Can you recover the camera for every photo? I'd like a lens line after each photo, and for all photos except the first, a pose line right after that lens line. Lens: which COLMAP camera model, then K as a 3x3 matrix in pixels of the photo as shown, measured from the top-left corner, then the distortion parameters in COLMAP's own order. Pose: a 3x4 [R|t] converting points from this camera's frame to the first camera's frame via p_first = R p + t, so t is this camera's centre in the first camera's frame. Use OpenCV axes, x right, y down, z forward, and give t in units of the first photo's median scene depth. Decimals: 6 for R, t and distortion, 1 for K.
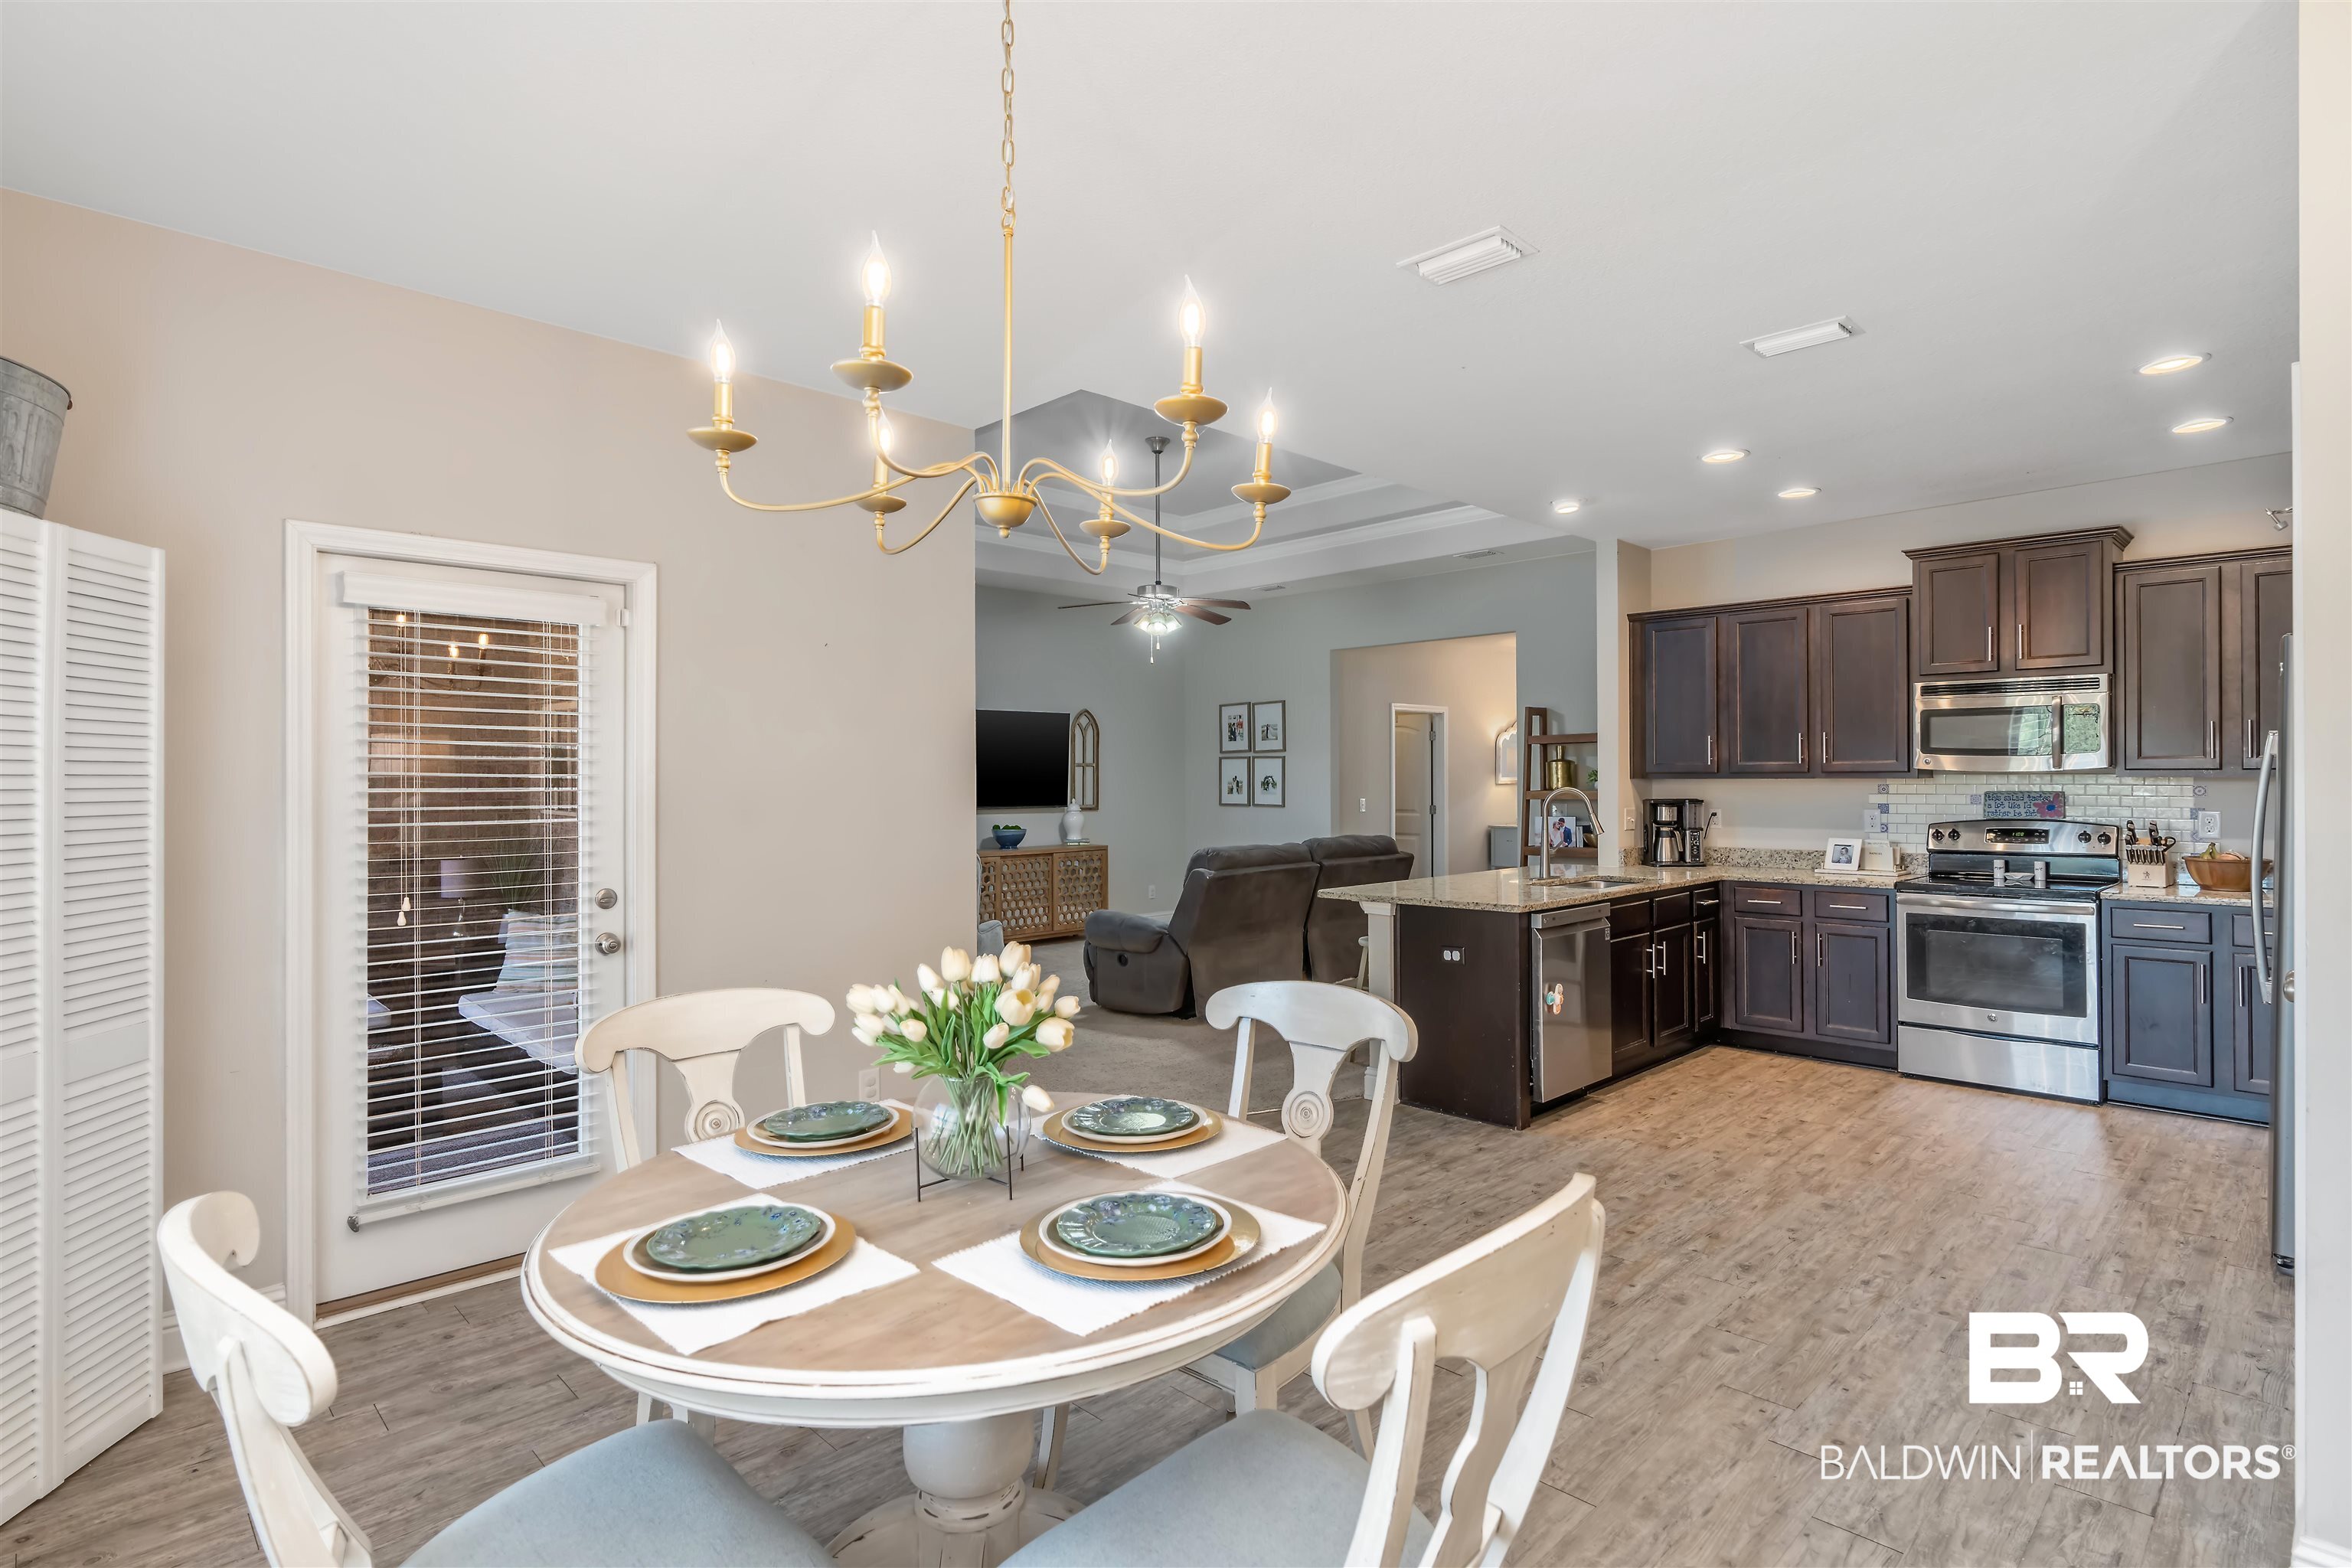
lens RADIAL K [[1184.2, 0, 1188.4], [0, 1184.2, 777.4], [0, 0, 1]] dist [0.001410, 0.000247]
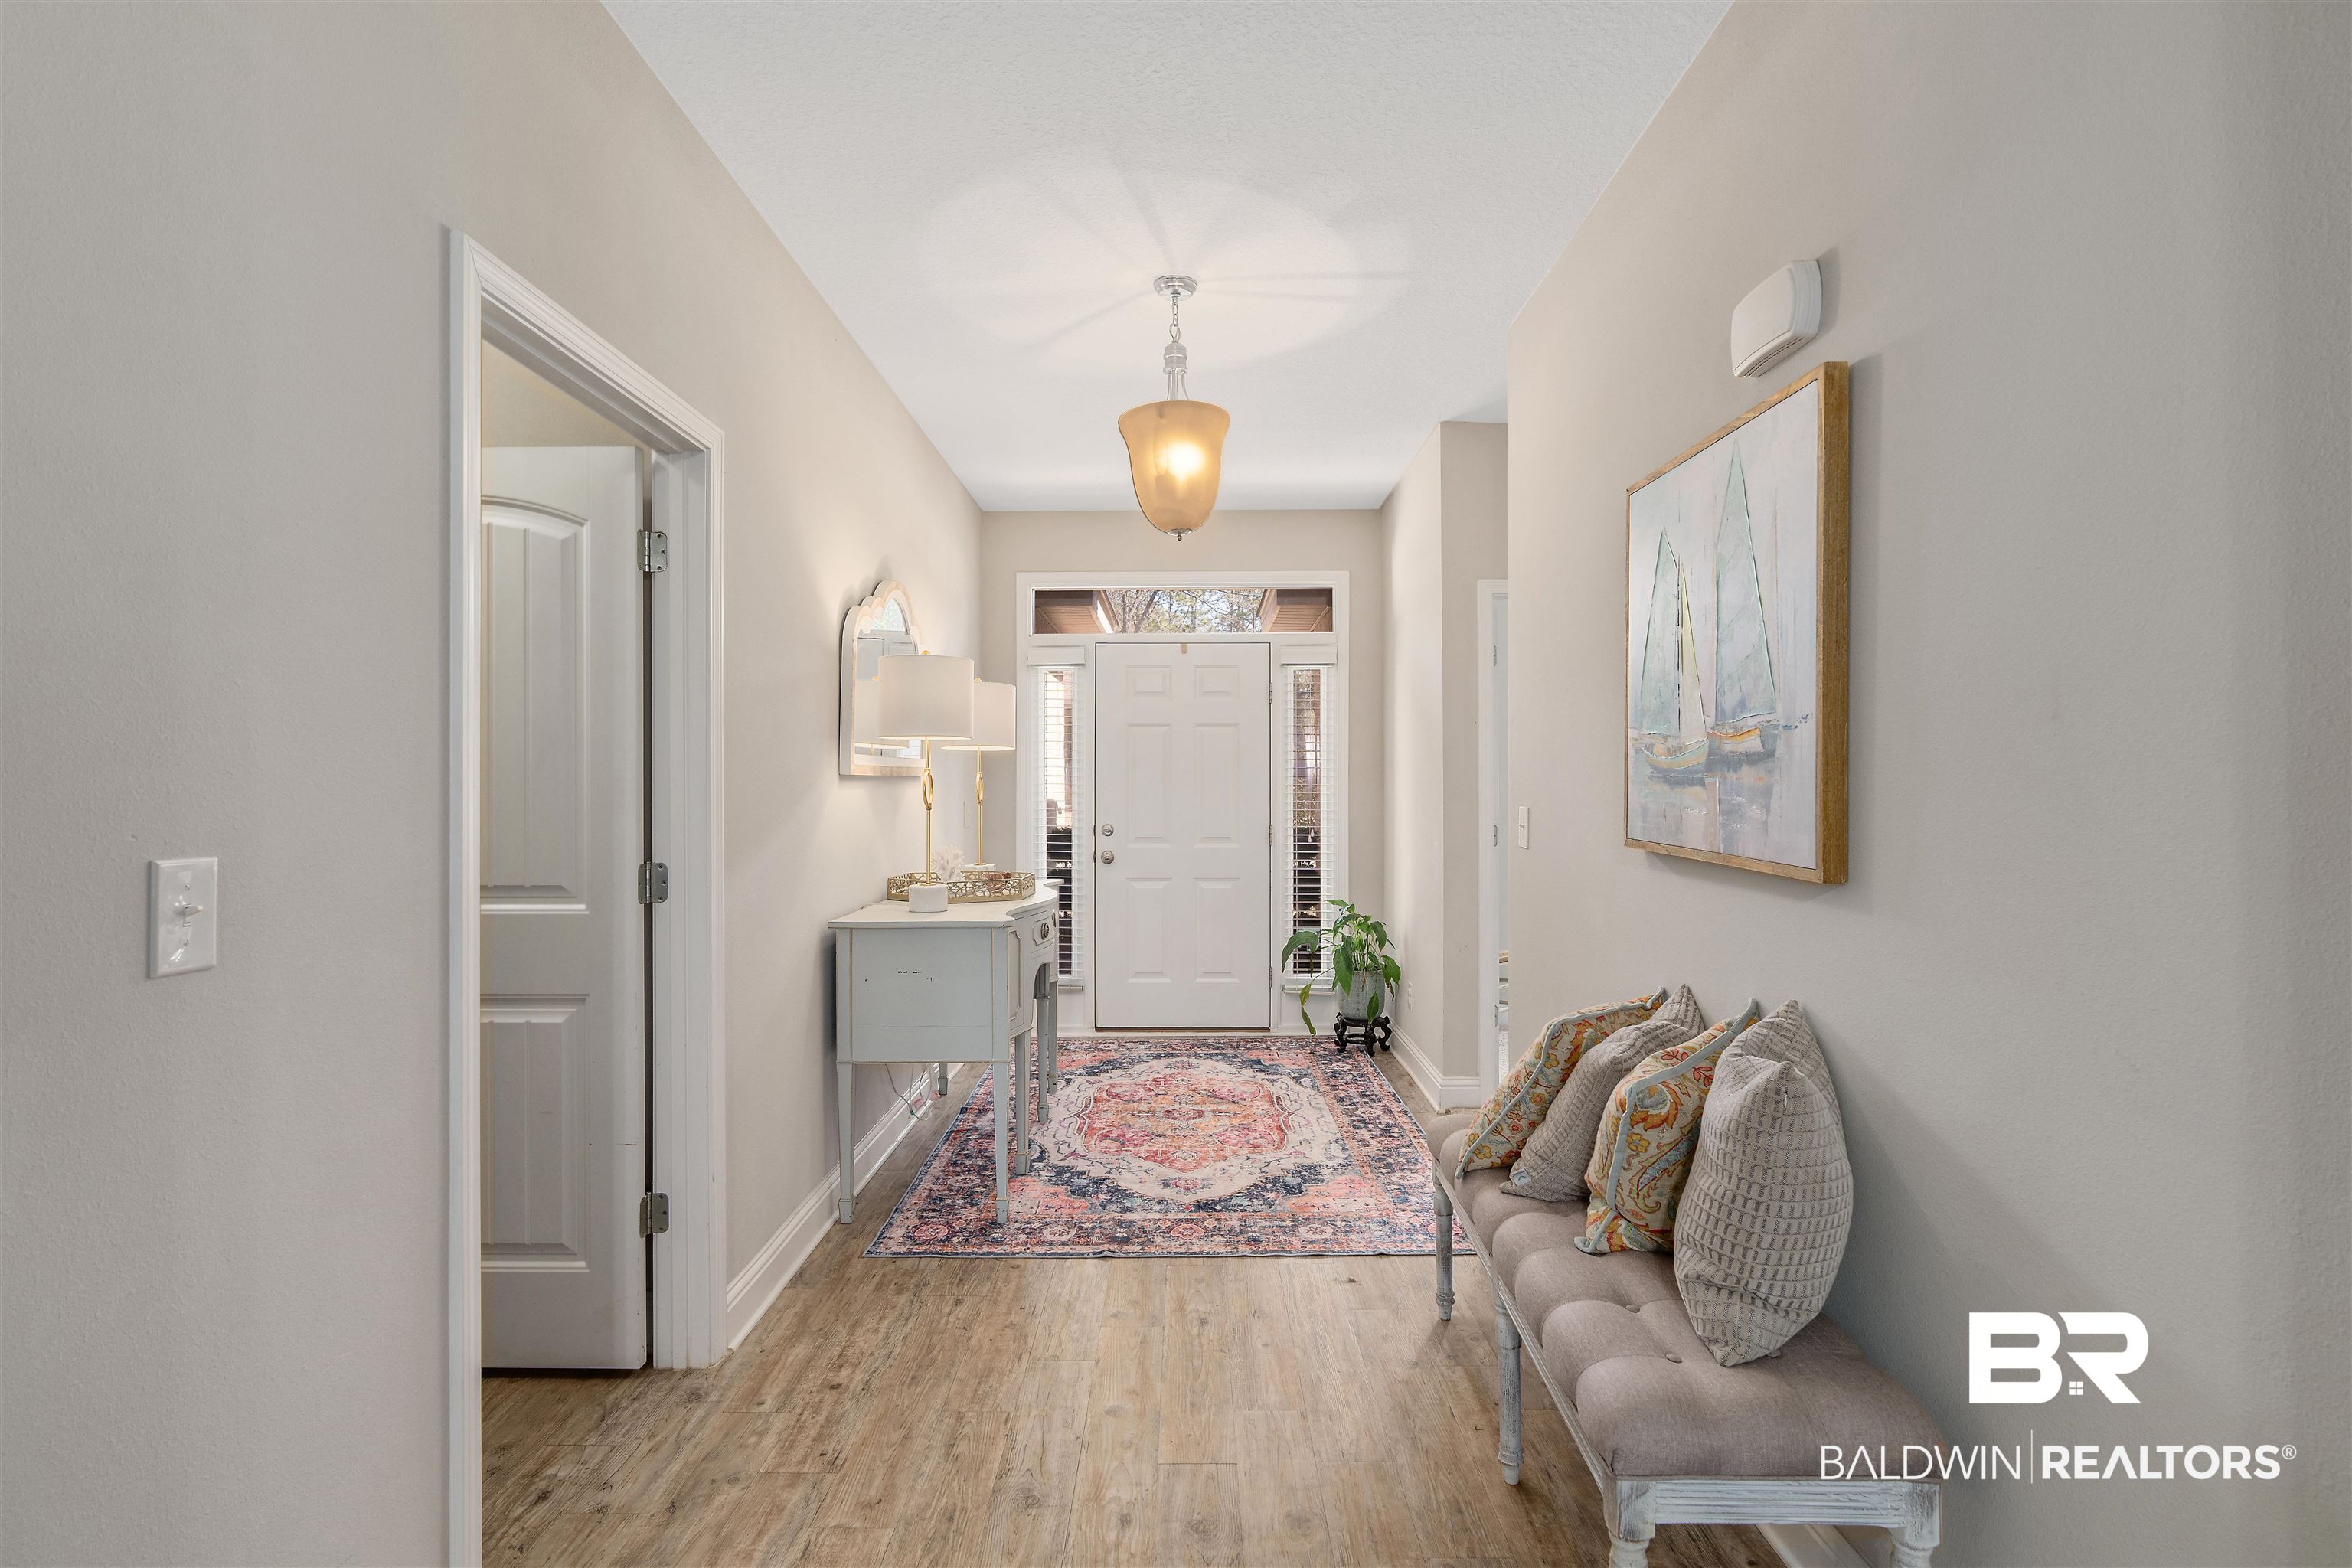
lens RADIAL K [[1145.9, 0, 1174.4], [0, 1145.9, 788.5], [0, 0, 1]] dist [-0.002609, 0.002680]
pose [[0.713043, 0.003394, 0.701112, 0.153830], [-0.000460, 0.999990, -0.004373, 0.013171], [-0.701120, 0.002796, 0.713038, 0.952872]]
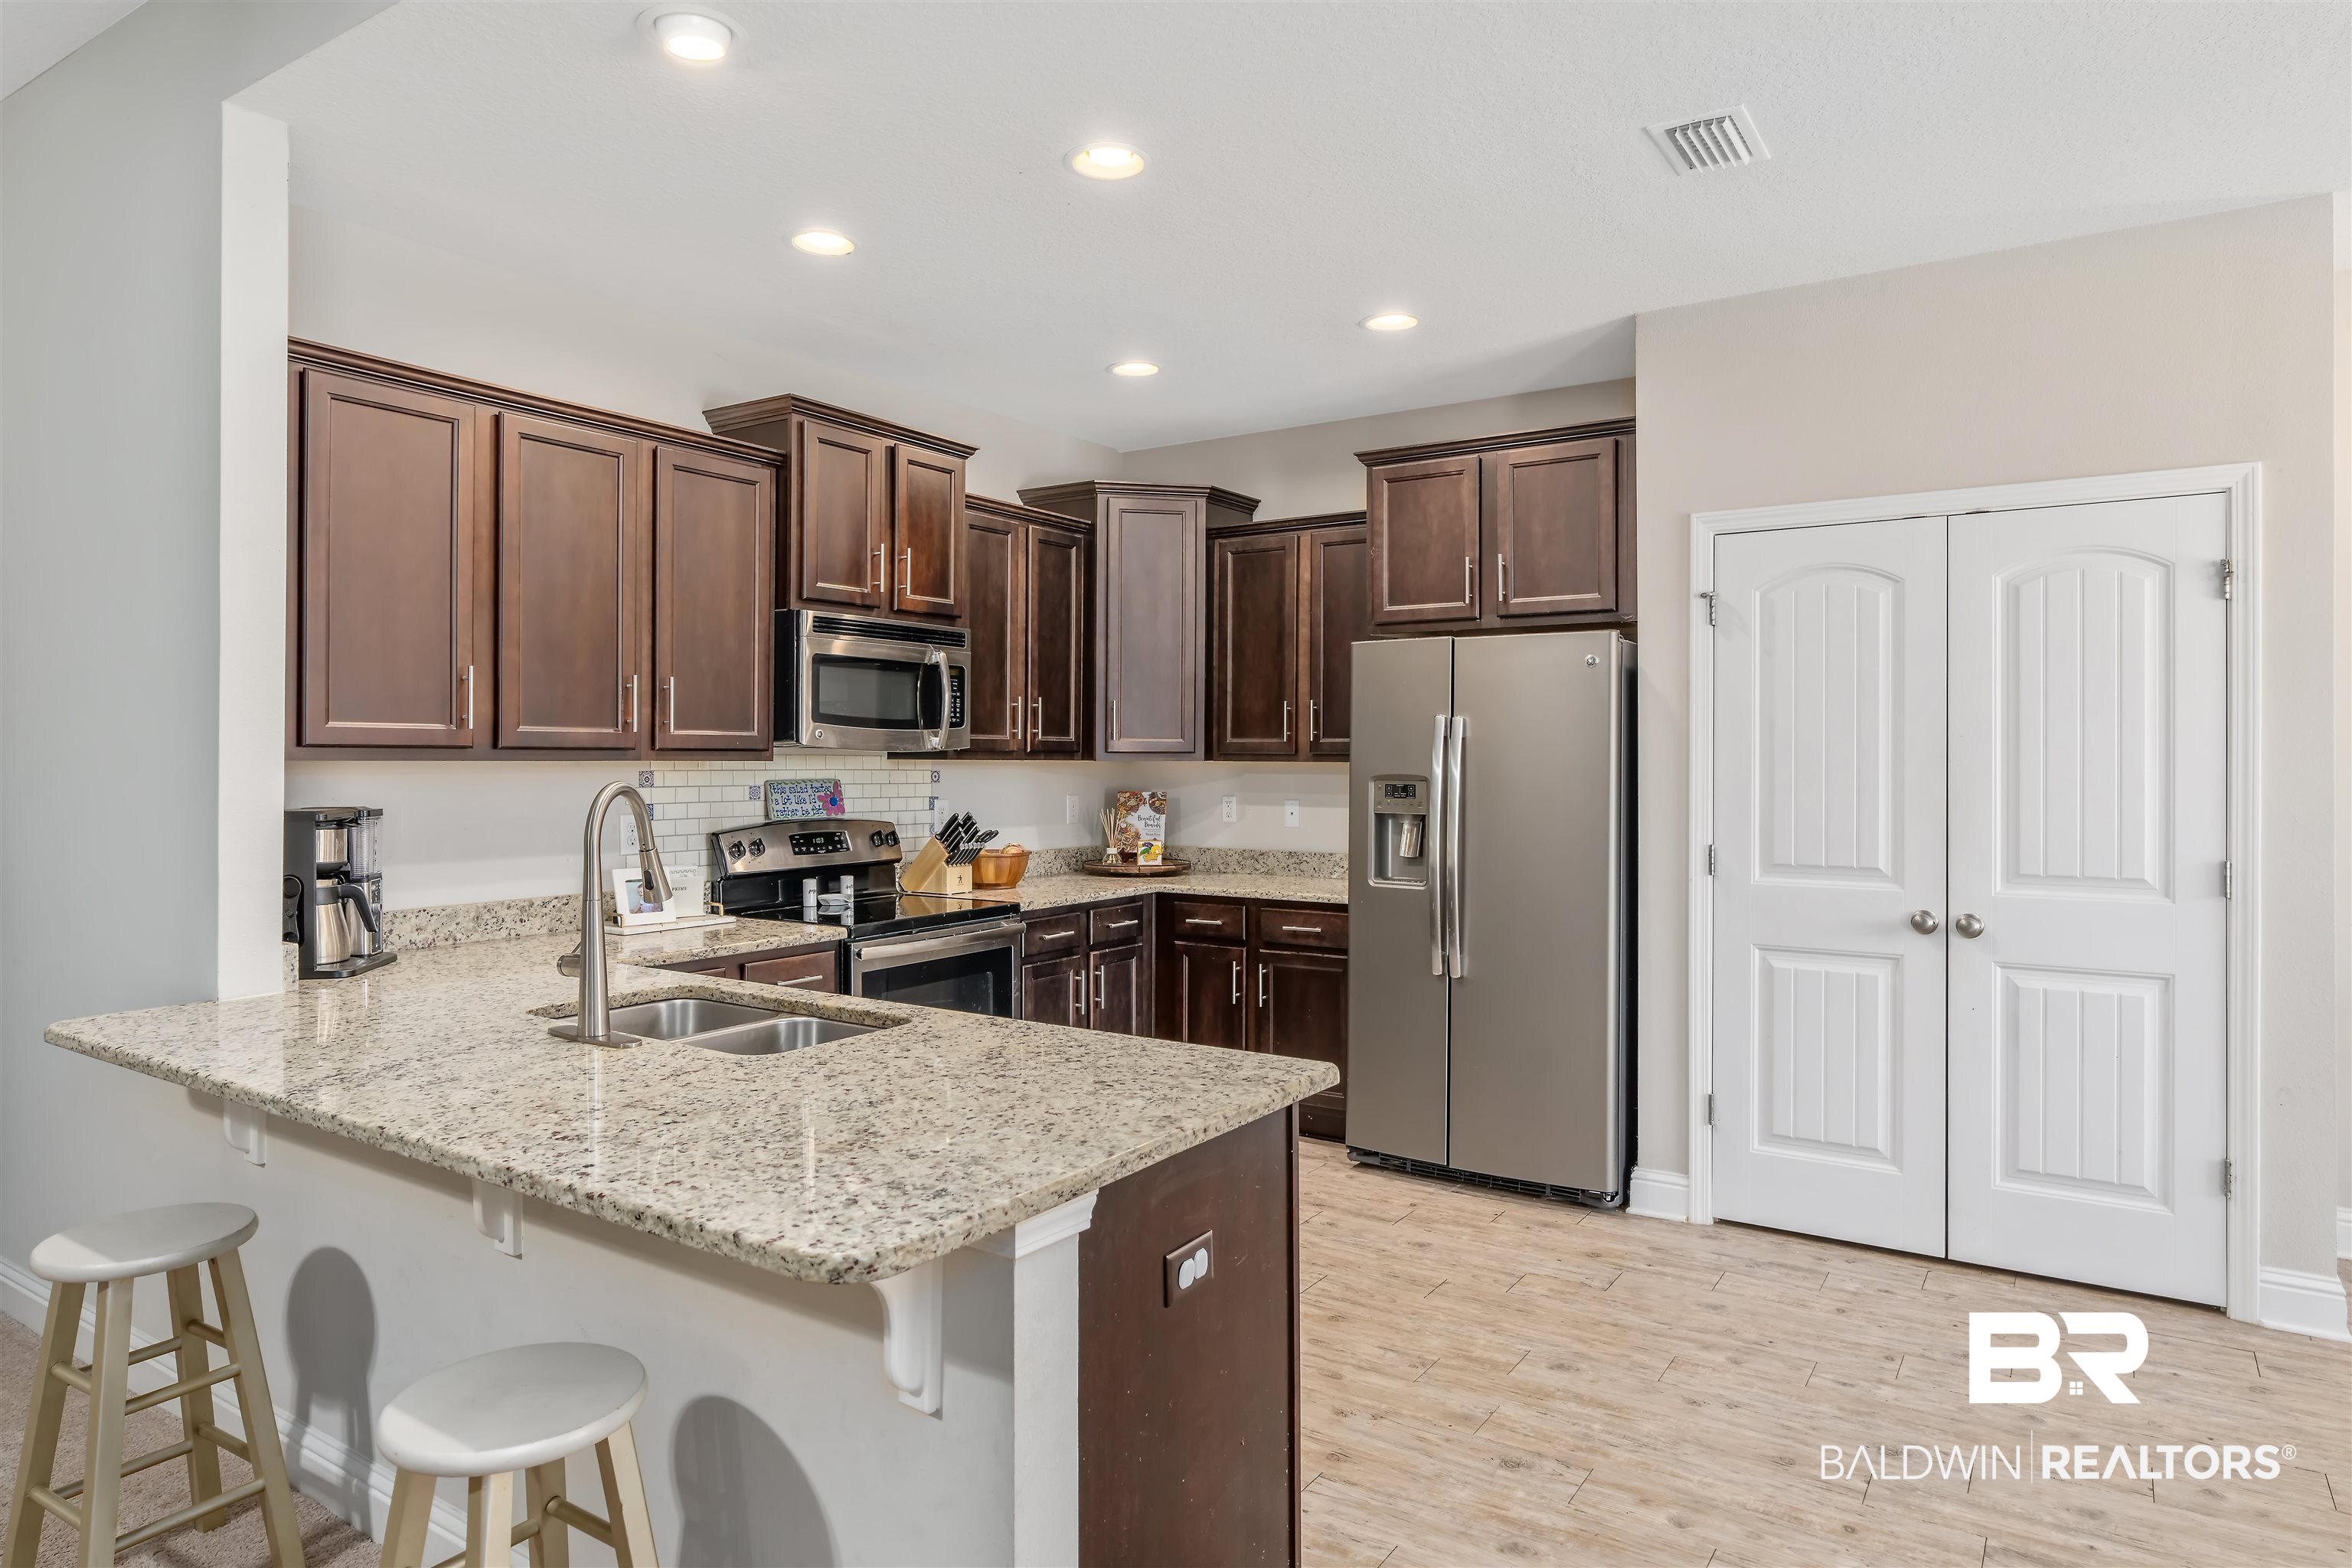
lens RADIAL K [[1398.2, 0, 1164.9], [0, 1398.2, 768.8], [0, 0, 1]] dist [0.002968, 0.000327]
pose [[-0.201727, -0.001683, 0.979440, -0.090943], [-0.000754, 0.999998, 0.001563, 0.002123], [-0.979442, -0.000424, -0.201728, 0.560390]]
